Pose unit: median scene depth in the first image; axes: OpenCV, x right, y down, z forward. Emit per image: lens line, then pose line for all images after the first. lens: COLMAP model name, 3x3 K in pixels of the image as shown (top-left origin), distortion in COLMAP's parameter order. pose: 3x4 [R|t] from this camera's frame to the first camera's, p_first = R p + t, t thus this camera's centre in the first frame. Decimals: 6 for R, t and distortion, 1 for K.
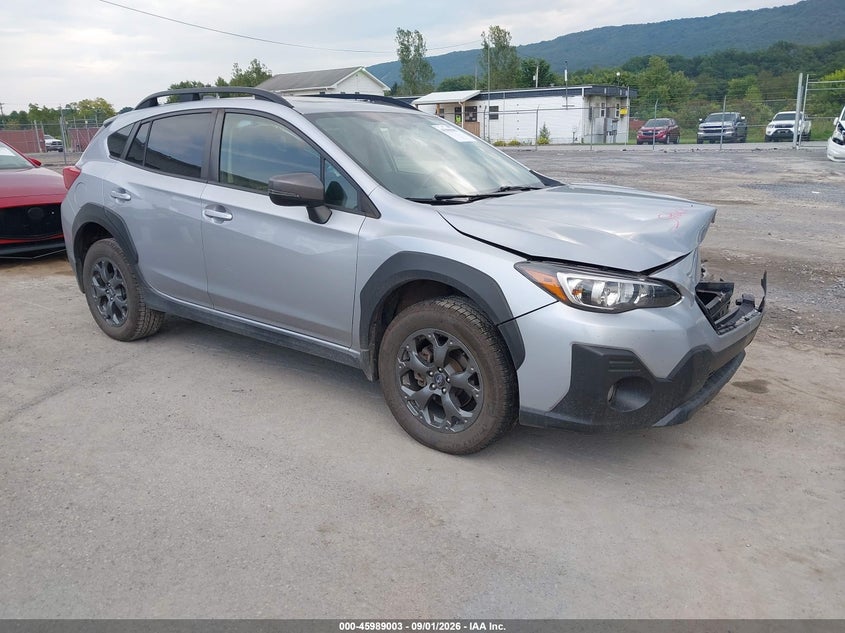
lens RADIAL K [[675.5, 0, 414.7], [0, 675.5, 316.4], [0, 0, 1]] dist [0.002935, 0.000501]
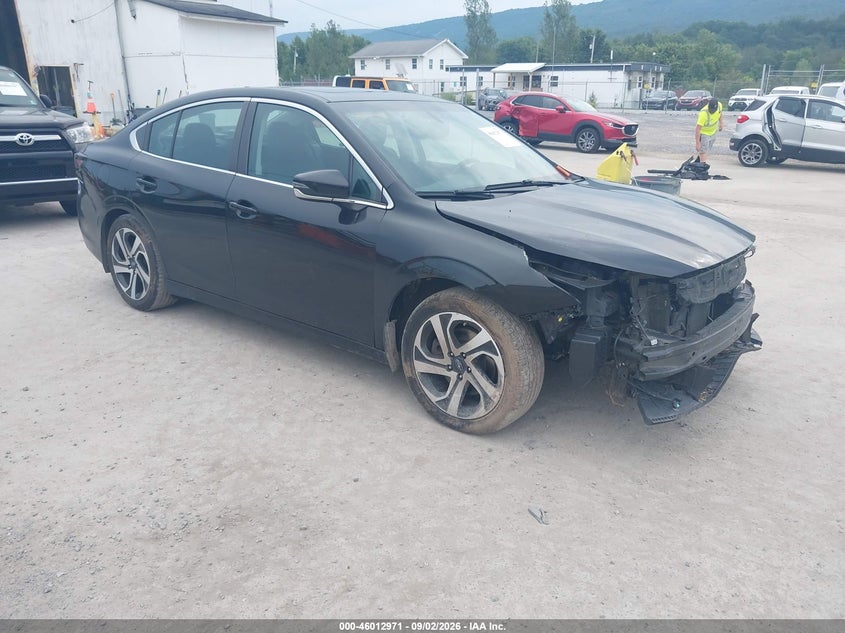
lens RADIAL K [[675.5, 0, 427.8], [0, 675.5, 316.8], [0, 0, 1]] dist [0.002935, 0.000501]
pose [[0.997984, 0.046991, -0.042669, -0.047194], [-0.044573, 0.997438, 0.055955, 0.083308], [0.045189, -0.053940, 0.997521, -0.314059]]
